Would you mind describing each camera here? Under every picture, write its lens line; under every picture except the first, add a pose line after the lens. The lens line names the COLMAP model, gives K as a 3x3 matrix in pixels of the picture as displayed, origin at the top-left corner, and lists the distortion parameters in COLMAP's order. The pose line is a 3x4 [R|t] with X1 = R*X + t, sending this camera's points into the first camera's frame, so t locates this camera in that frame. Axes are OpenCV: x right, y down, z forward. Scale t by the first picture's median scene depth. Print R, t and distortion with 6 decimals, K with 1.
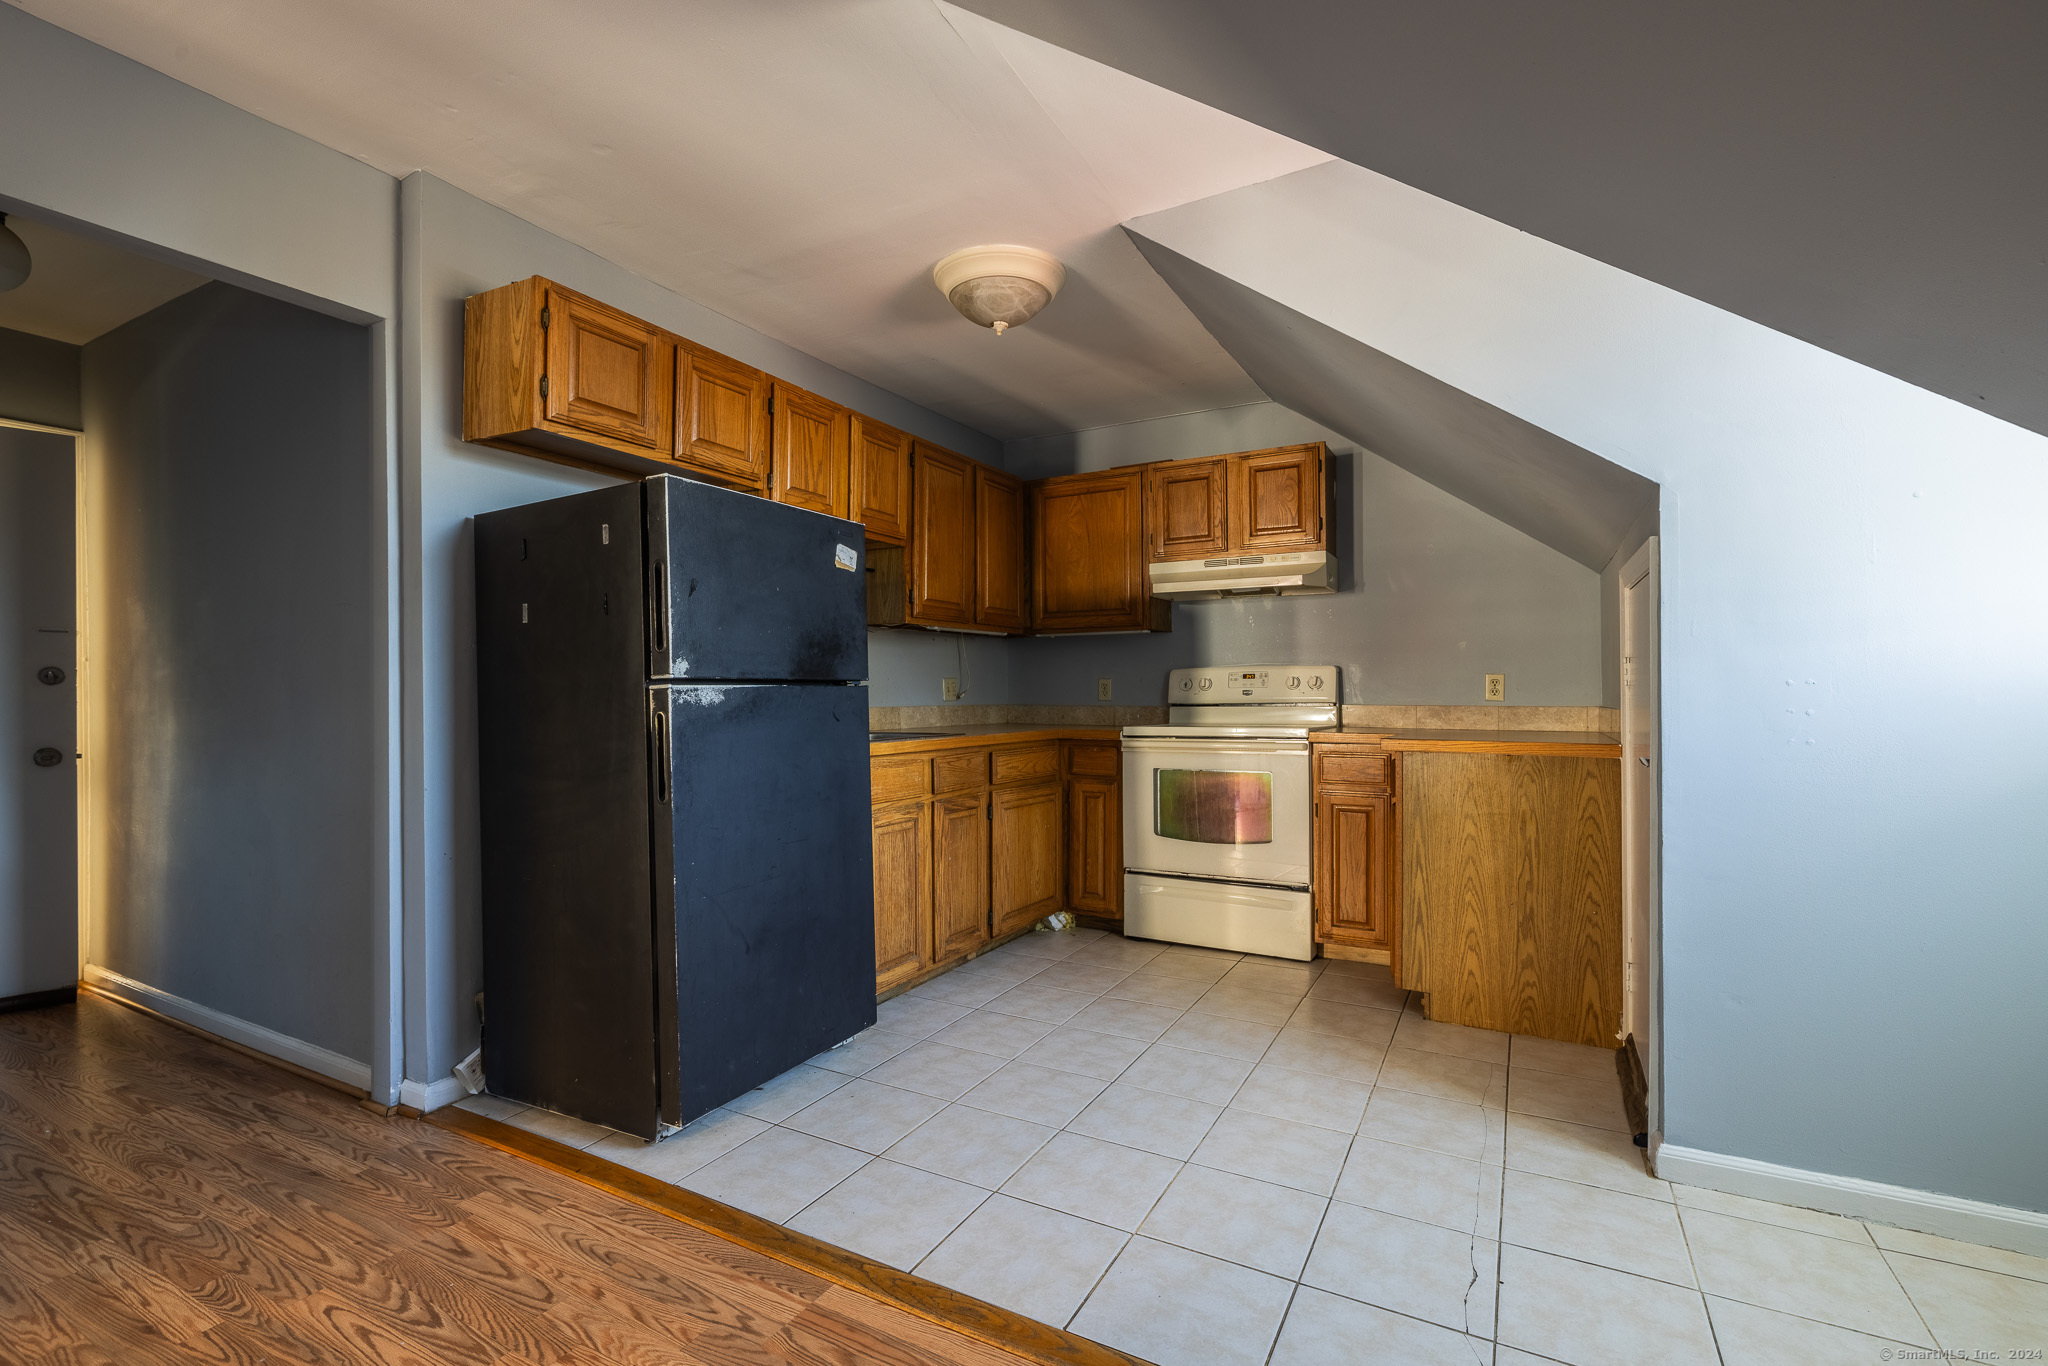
lens RADIAL K [[895.6, 0, 993.8], [0, 895.6, 690.5], [0, 0, 1]] dist [0.001949, -0.001165]
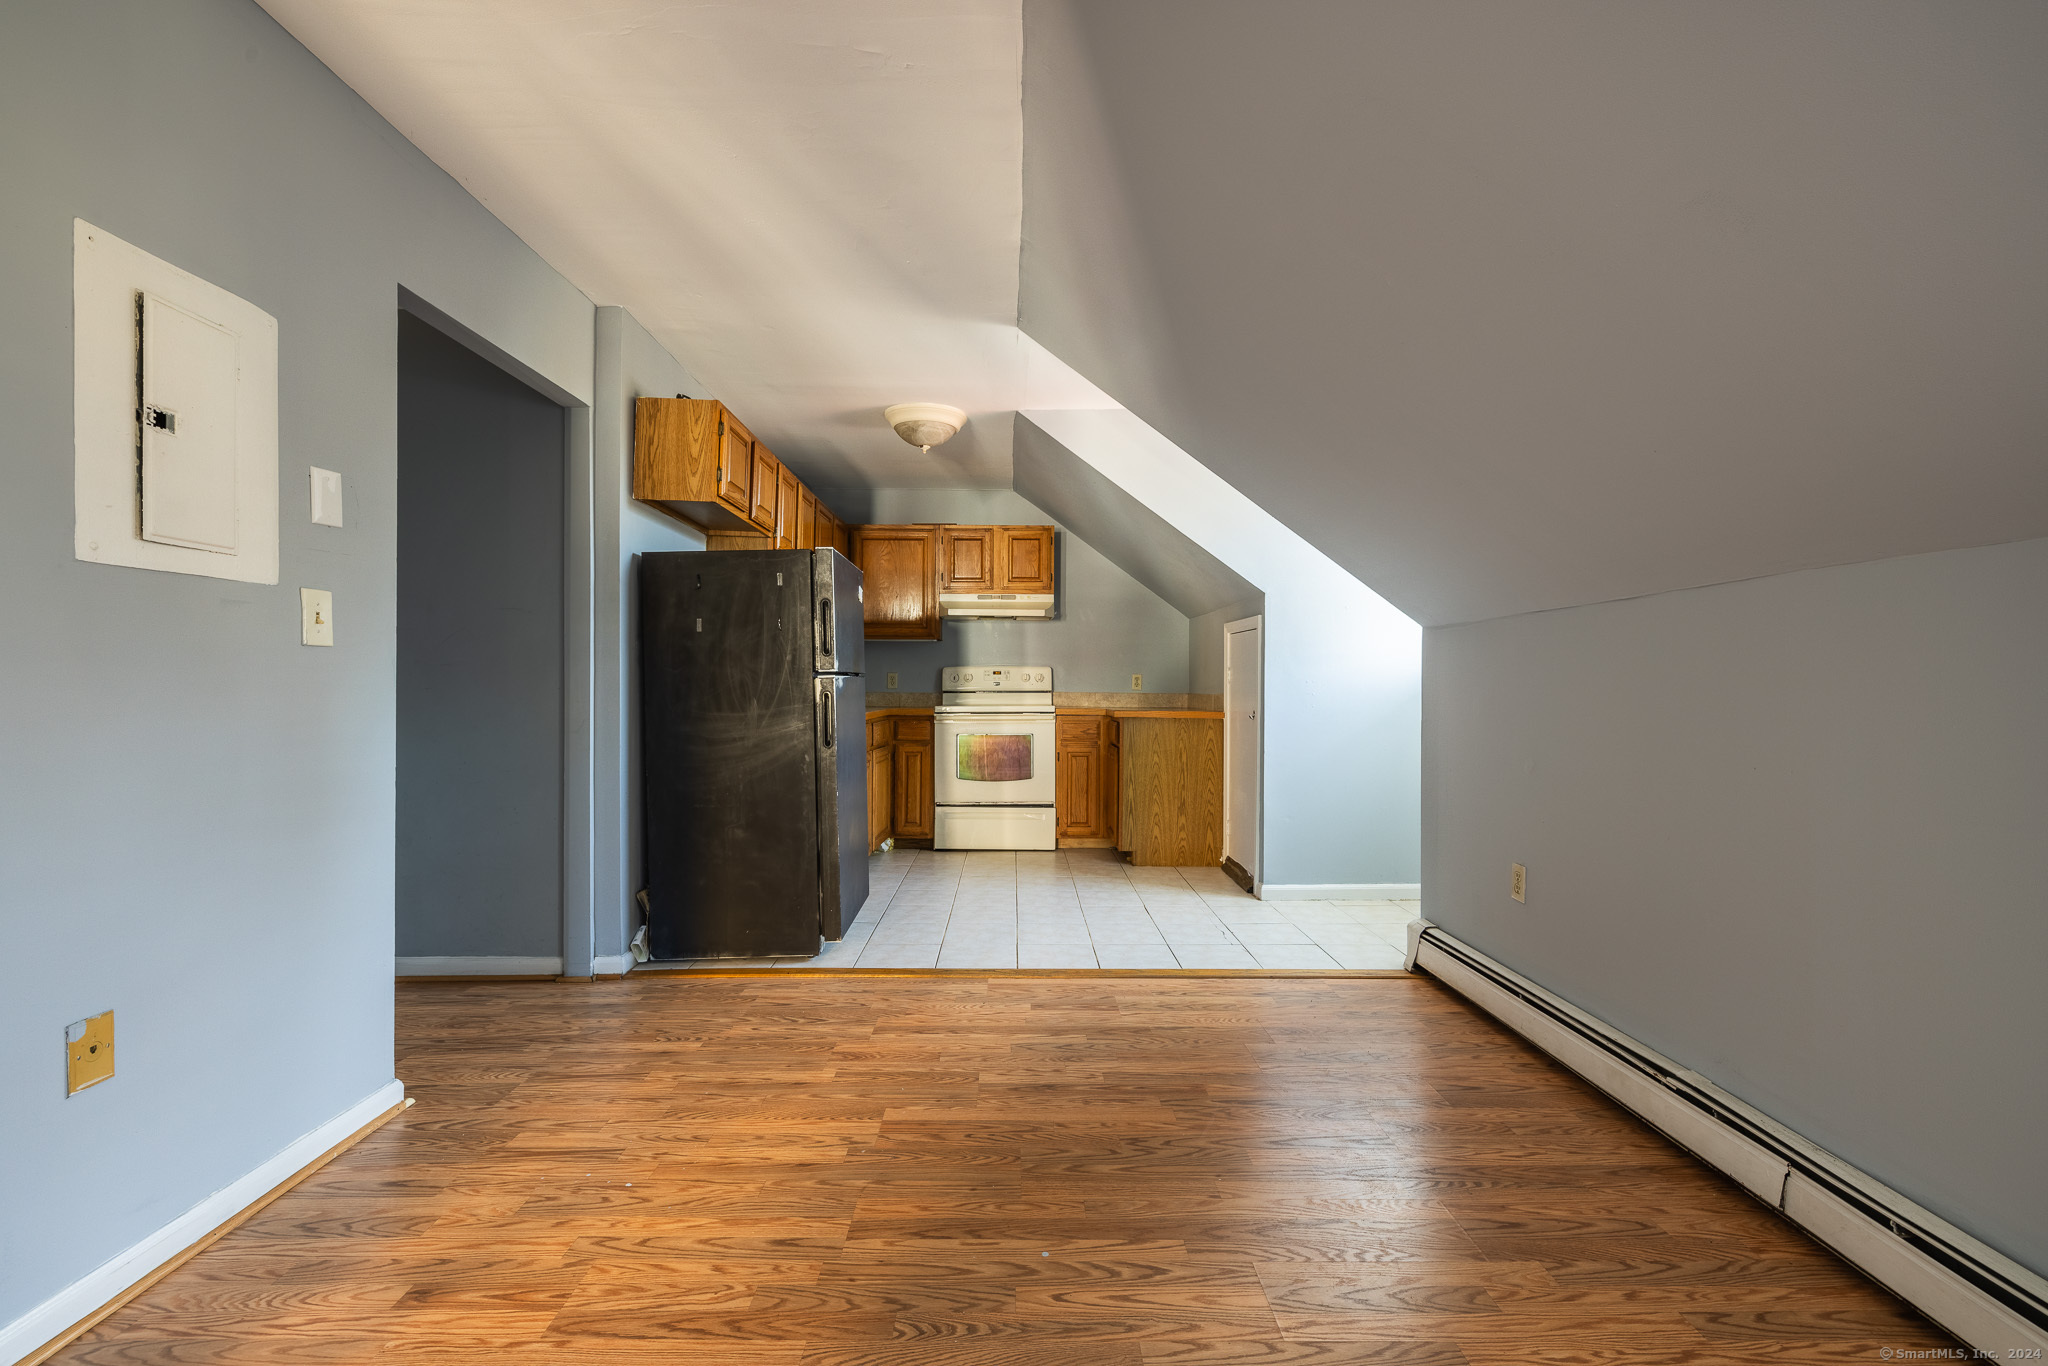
lens RADIAL K [[846.4, 0, 1036.5], [0, 846.4, 682.9], [0, 0, 1]] dist [-0.001555, 0.000237]
pose [[0.856420, 0.010222, 0.516179, -0.578252], [-0.010750, 0.999940, -0.001966, 0.004215], [-0.516168, -0.003865, 0.856479, -0.361543]]
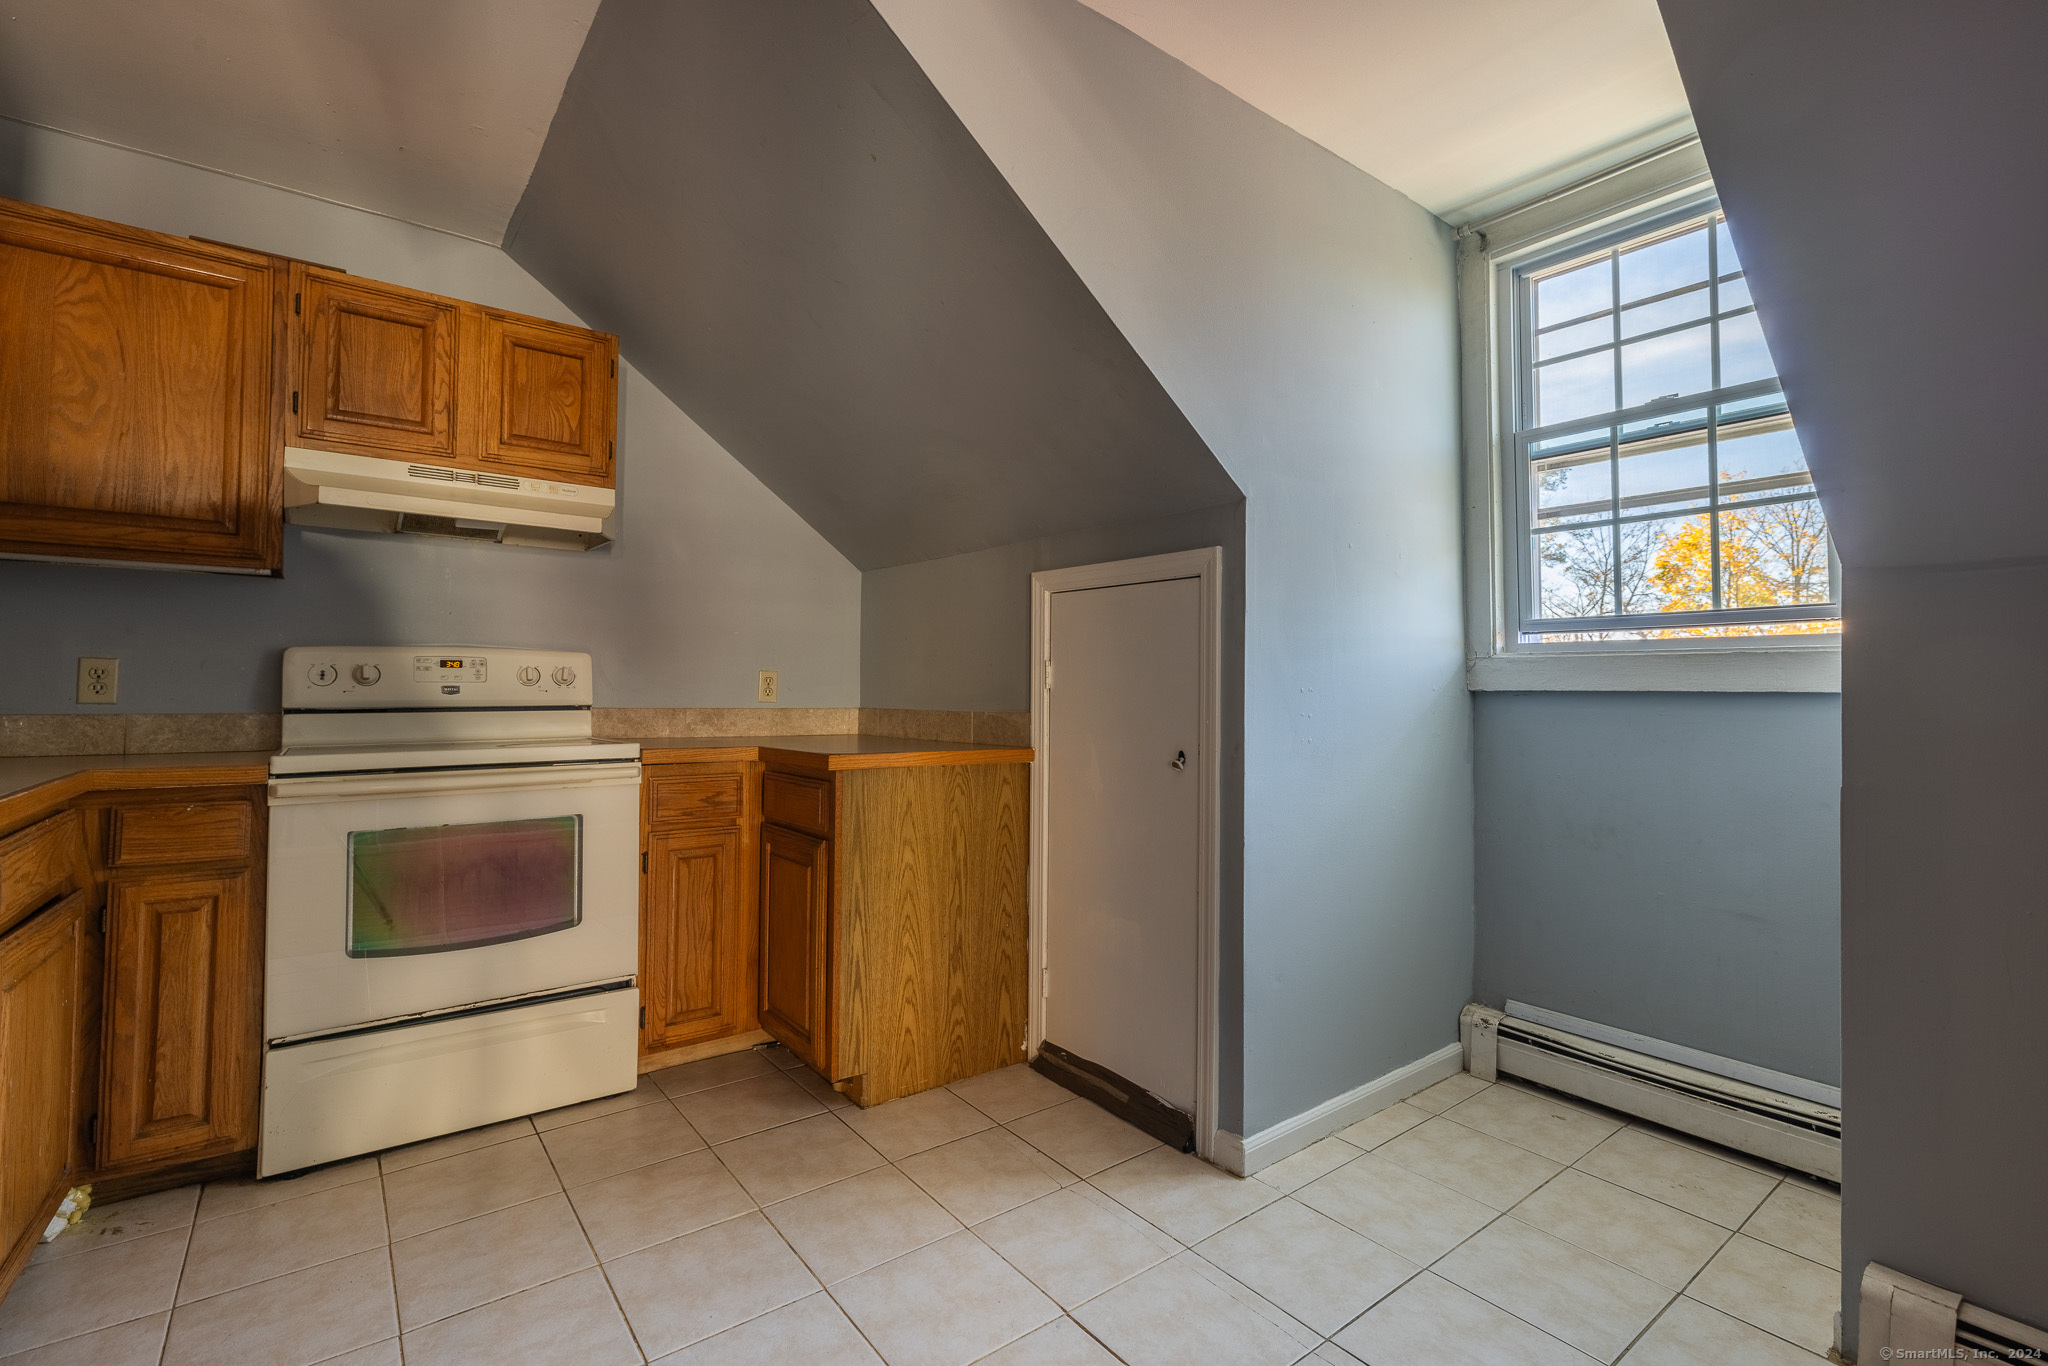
lens RADIAL K [[937.3, 0, 1060.1], [0, 937.3, 666.1], [0, 0, 1]] dist [-0.004100, 0.000734]
pose [[0.388402, 0.031086, 0.920966, -0.226937], [-0.012276, 0.999517, -0.028560, -0.001144], [-0.921408, -0.000213, 0.388595, 0.528910]]
